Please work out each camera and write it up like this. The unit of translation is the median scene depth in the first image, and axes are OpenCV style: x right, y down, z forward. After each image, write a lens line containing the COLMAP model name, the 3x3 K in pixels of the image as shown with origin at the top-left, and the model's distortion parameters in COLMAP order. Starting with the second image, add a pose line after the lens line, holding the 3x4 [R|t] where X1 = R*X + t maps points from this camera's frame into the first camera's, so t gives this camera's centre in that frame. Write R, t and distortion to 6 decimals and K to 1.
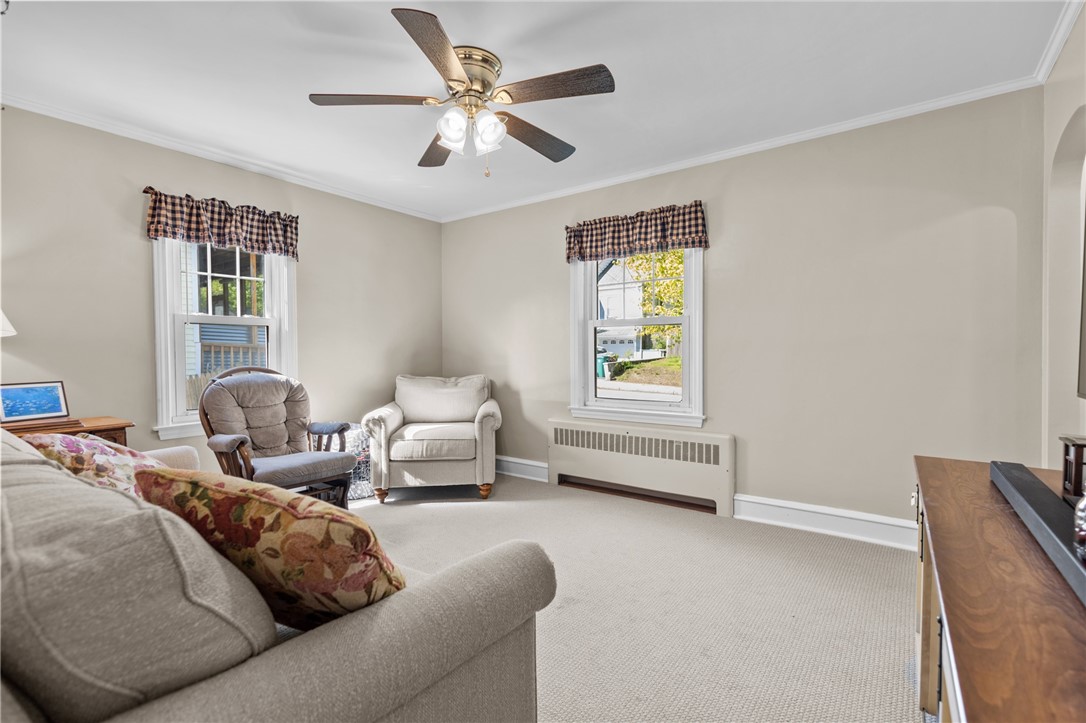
lens RADIAL K [[502.5, 0, 539.8], [0, 502.5, 359.9], [0, 0, 1]] dist [0.008670, -0.003811]
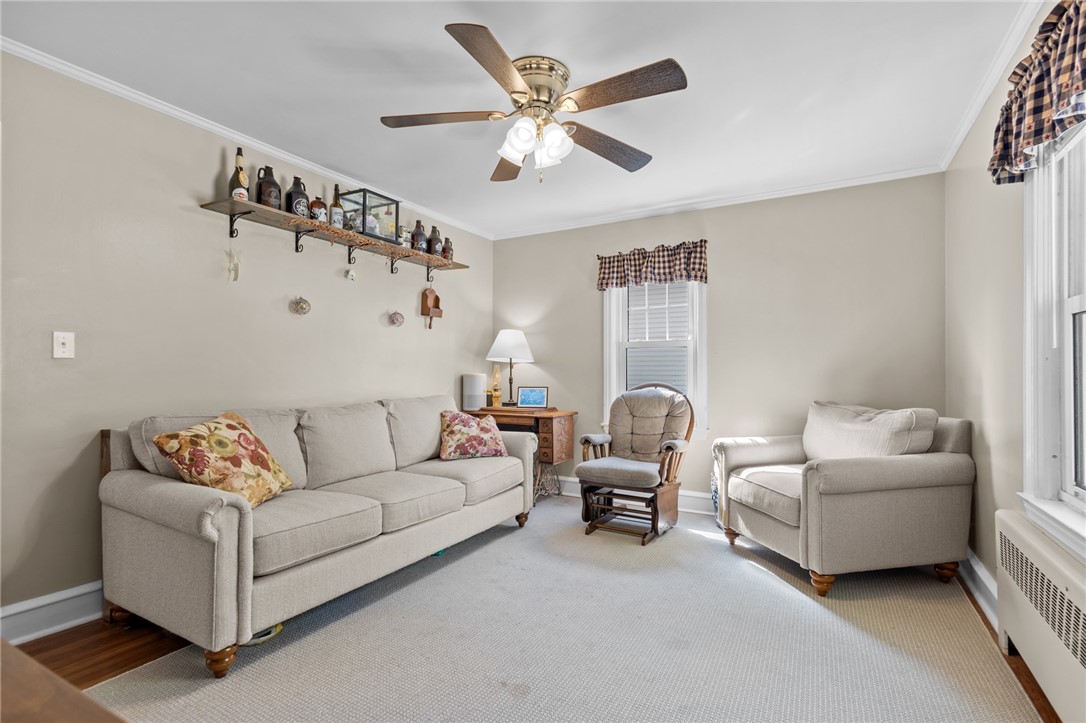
lens RADIAL K [[502.5, 0, 546.2], [0, 502.5, 363.1], [0, 0, 1]] dist [0.008670, -0.003811]
pose [[0.106602, -0.004157, -0.994293, 0.559597], [-0.021327, 0.999752, -0.006466, -0.019372], [0.994073, 0.021895, 0.106487, 0.621888]]
